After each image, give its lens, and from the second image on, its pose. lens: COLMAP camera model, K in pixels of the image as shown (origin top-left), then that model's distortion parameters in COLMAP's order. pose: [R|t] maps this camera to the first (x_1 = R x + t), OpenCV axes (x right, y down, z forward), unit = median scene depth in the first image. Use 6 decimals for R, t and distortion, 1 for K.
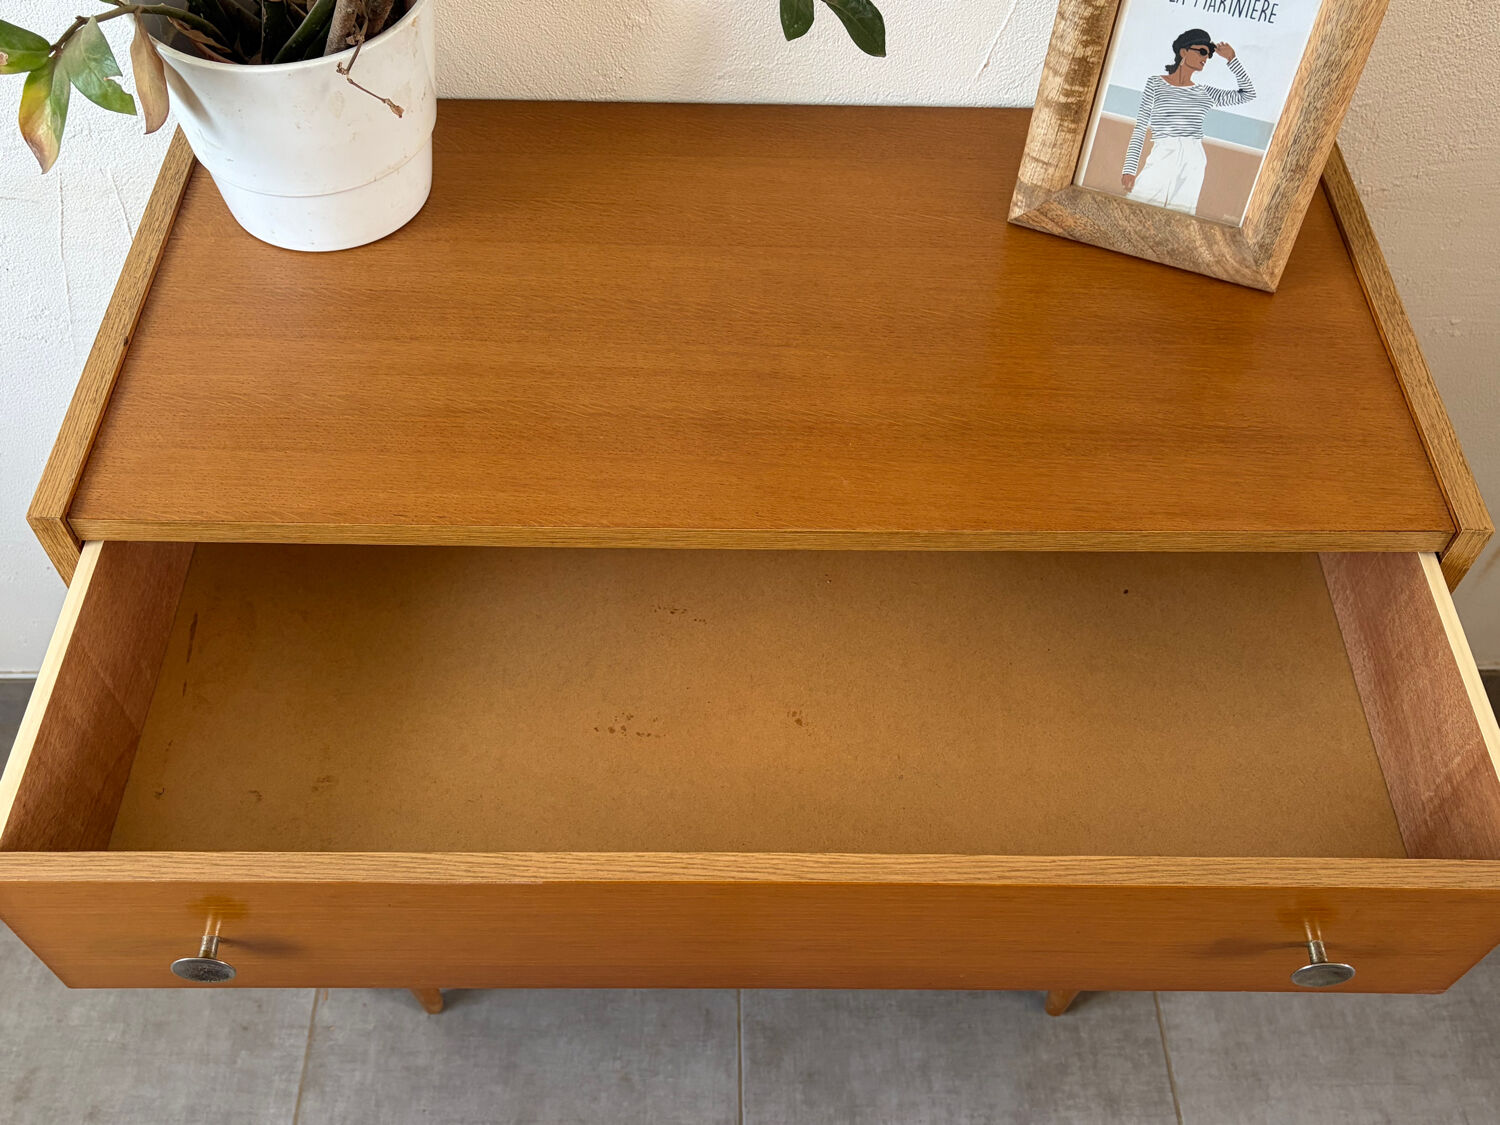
lens RADIAL K [[1453.9, 0, 759.4], [0, 1453.9, 572.0], [0, 0, 1]] dist [-0.047336, 0.131179]
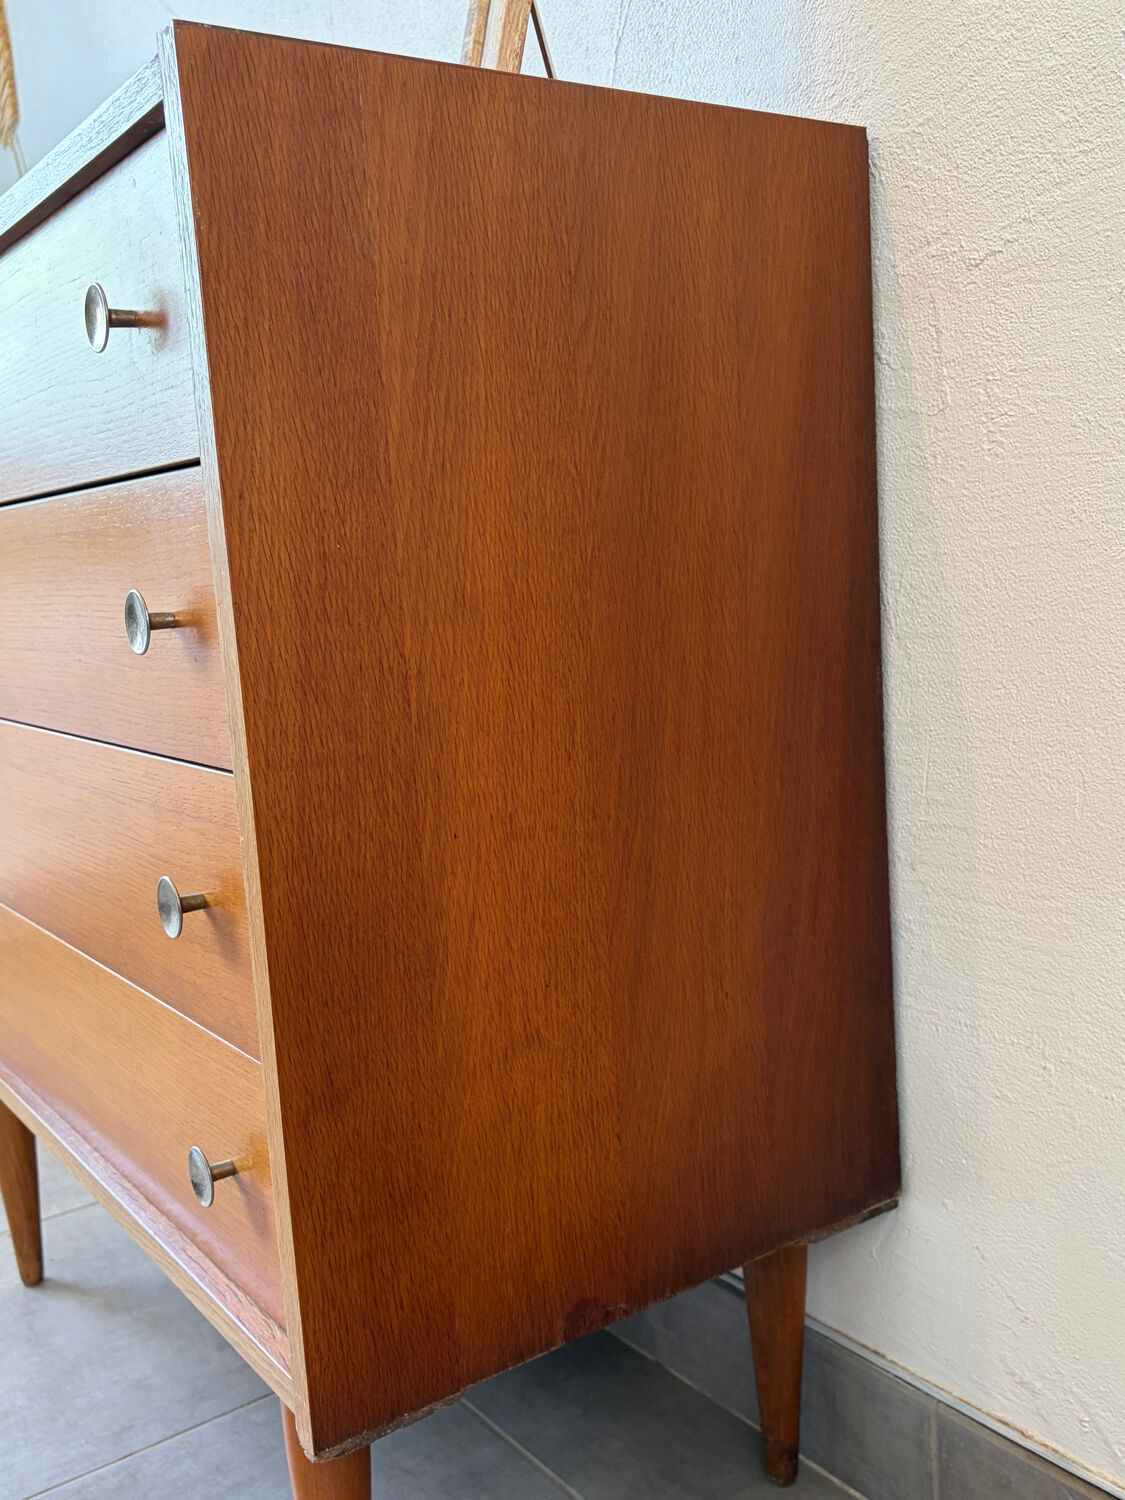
lens RADIAL K [[1438.2, 0, 561.9], [0, 1438.2, 758.9], [0, 0, 1]] dist [0.012930, 0.016094]
pose [[0.567202, 0.059164, -0.821451, 0.687576], [-0.608565, 0.702153, -0.369635, 0.213457], [0.554915, 0.709564, 0.434268, 0.592560]]
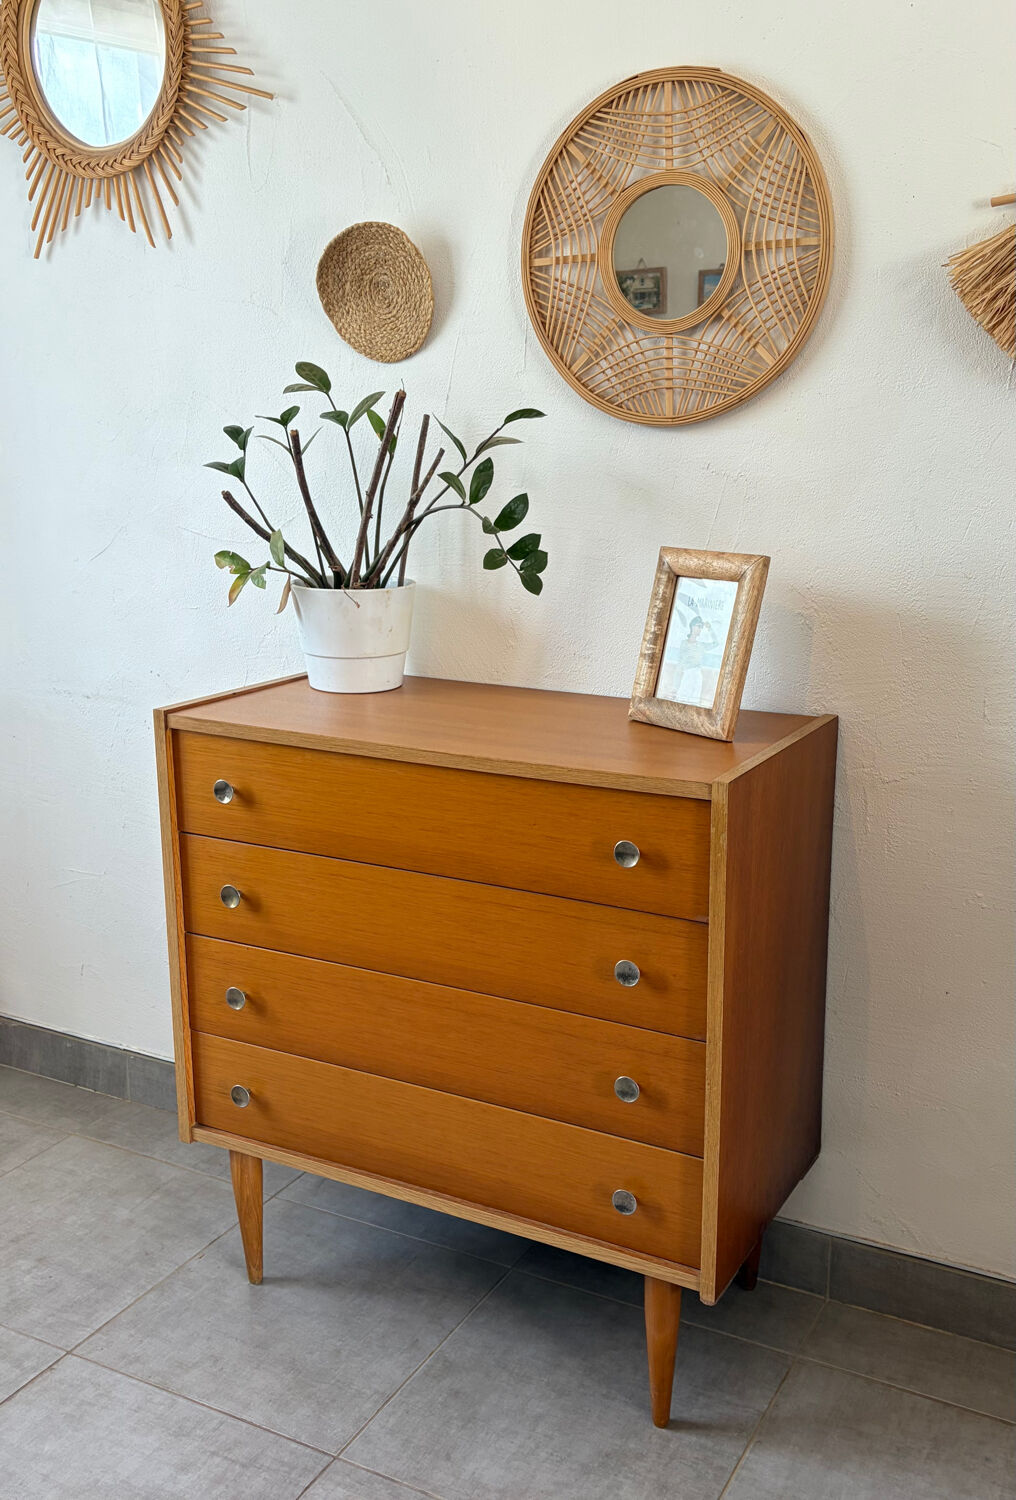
lens RADIAL K [[1438.7, 0, 563.0], [0, 1438.7, 751.3], [0, 0, 1]] dist [0.020280, 0.004114]
pose [[0.881059, 0.086970, -0.464943, 0.672448], [-0.364671, 0.750915, -0.550583, 0.600031], [0.301249, 0.654647, 0.693315, -0.231131]]
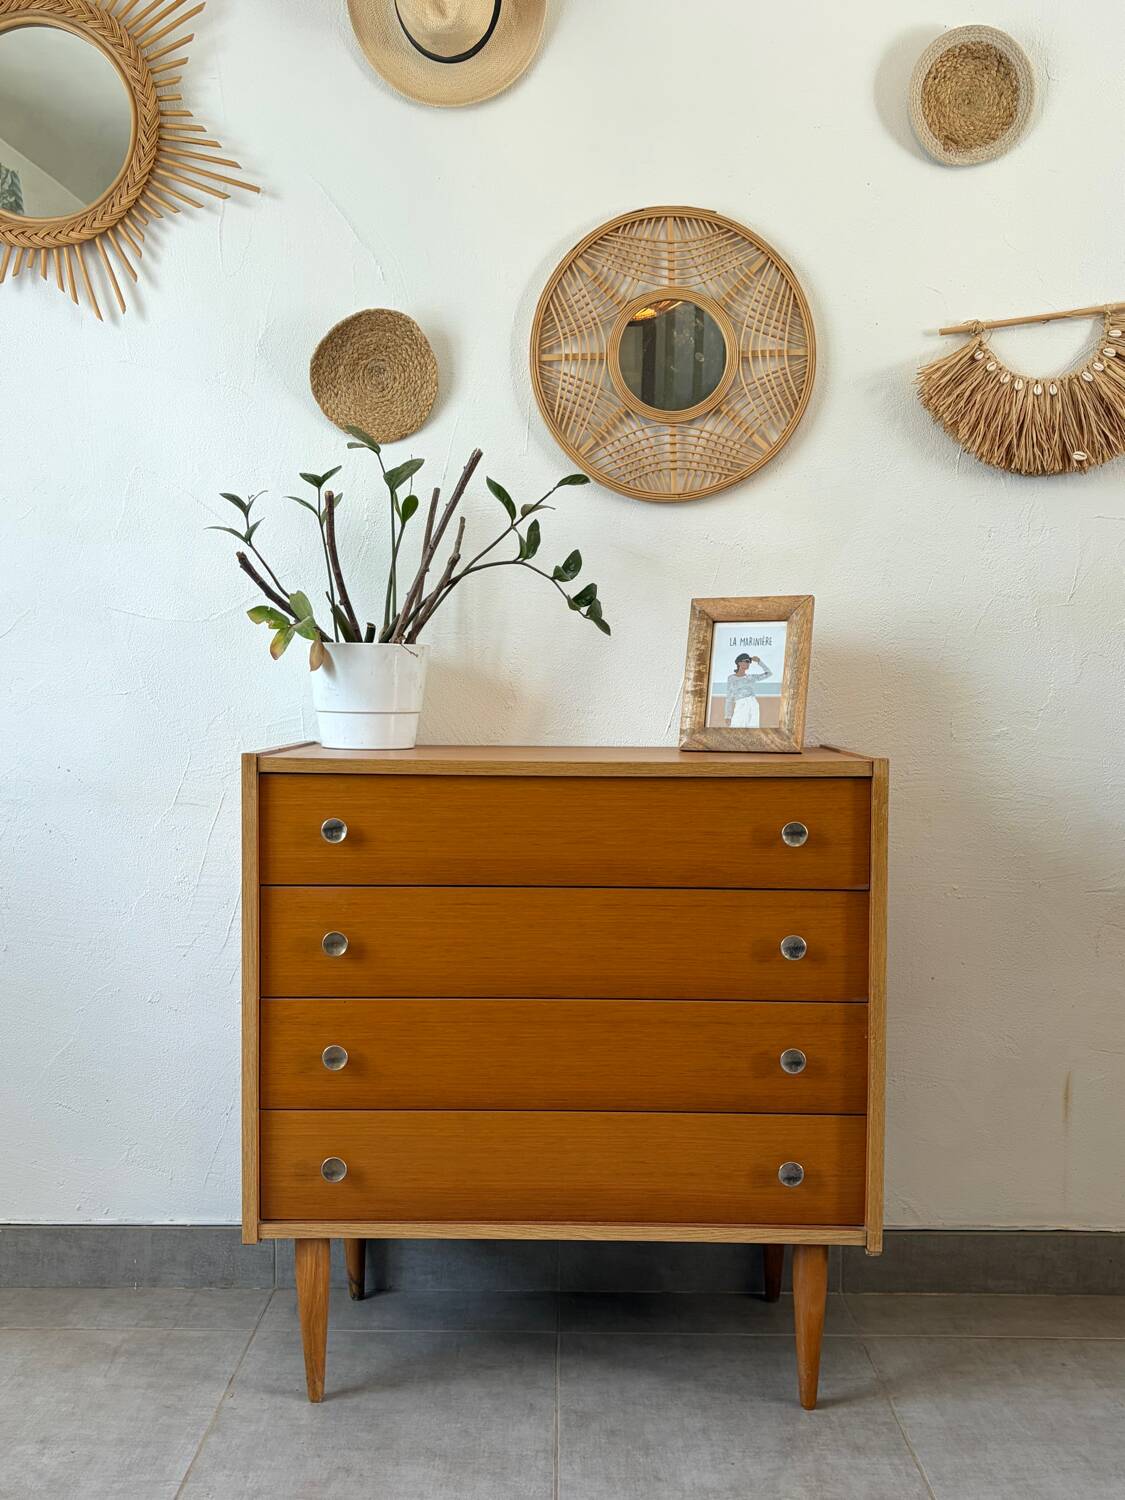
lens RADIAL K [[1435.8, 0, 560.9], [0, 1435.8, 755.1], [0, 0, 1]] dist [0.034764, -0.026184]
pose [[0.999589, -0.017878, -0.022396, 0.029332], [-0.005674, 0.642577, -0.766200, 0.940984], [0.028089, 0.766012, 0.642212, -0.249670]]
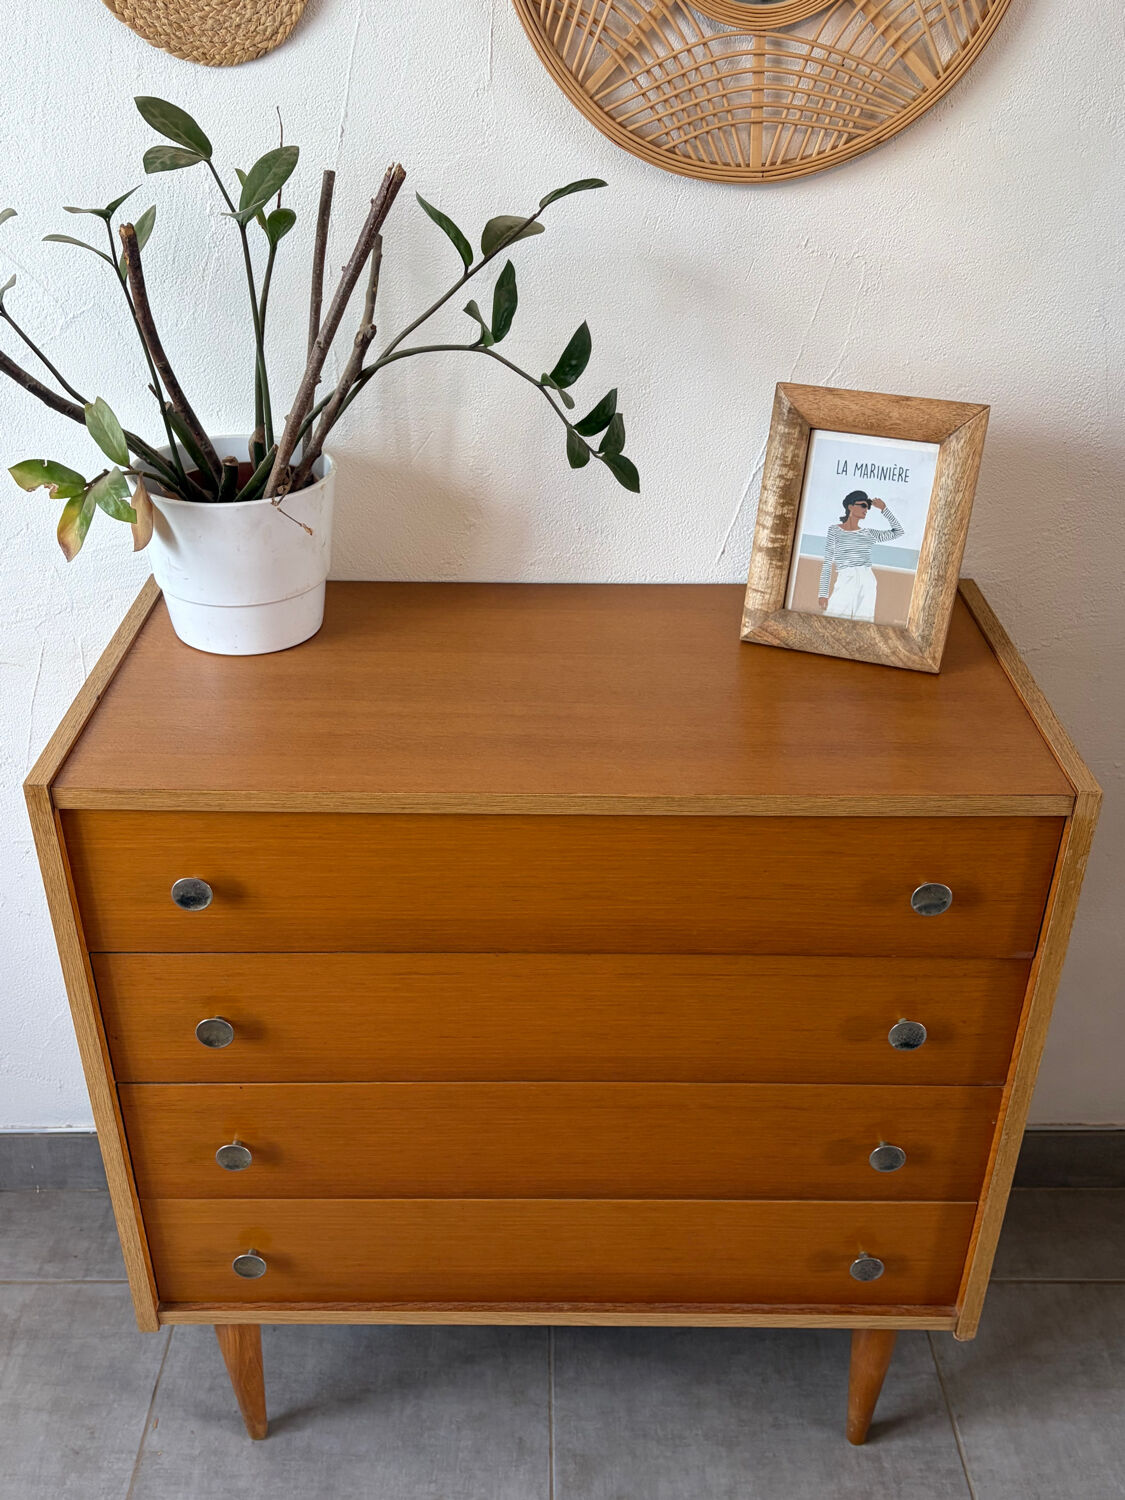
lens RADIAL K [[1427.5, 0, 553.0], [0, 1427.5, 763.8], [0, 0, 1]] dist [0.029684, -0.011821]
pose [[0.999745, -0.009964, -0.020288, 0.013925], [0.001679, 0.927856, -0.372935, 0.247996], [0.022541, 0.372805, 0.927636, -0.141348]]
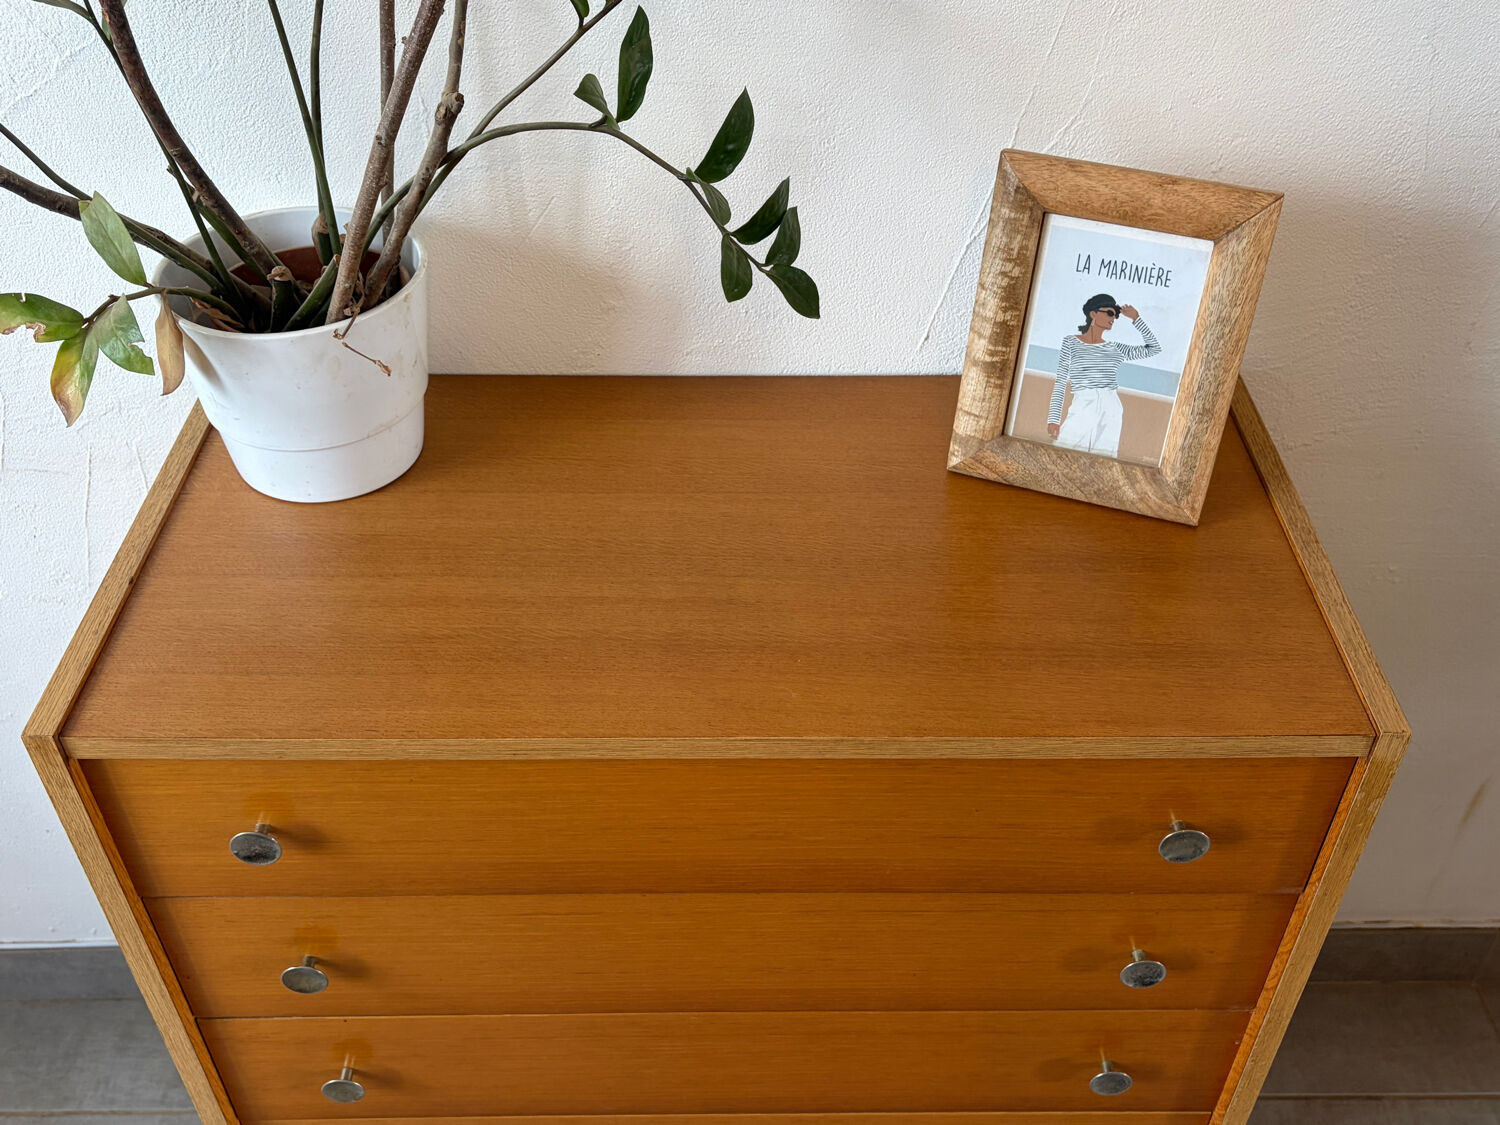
lens RADIAL K [[1438.2, 0, 751.5], [0, 1438.2, 567.3], [0, 0, 1]] dist [0.012930, 0.016094]
pose [[0.999728, -0.014038, -0.018651, 0.028887], [0.009662, 0.976168, -0.216802, 0.042258], [0.021250, 0.216563, 0.976037, -0.028615]]
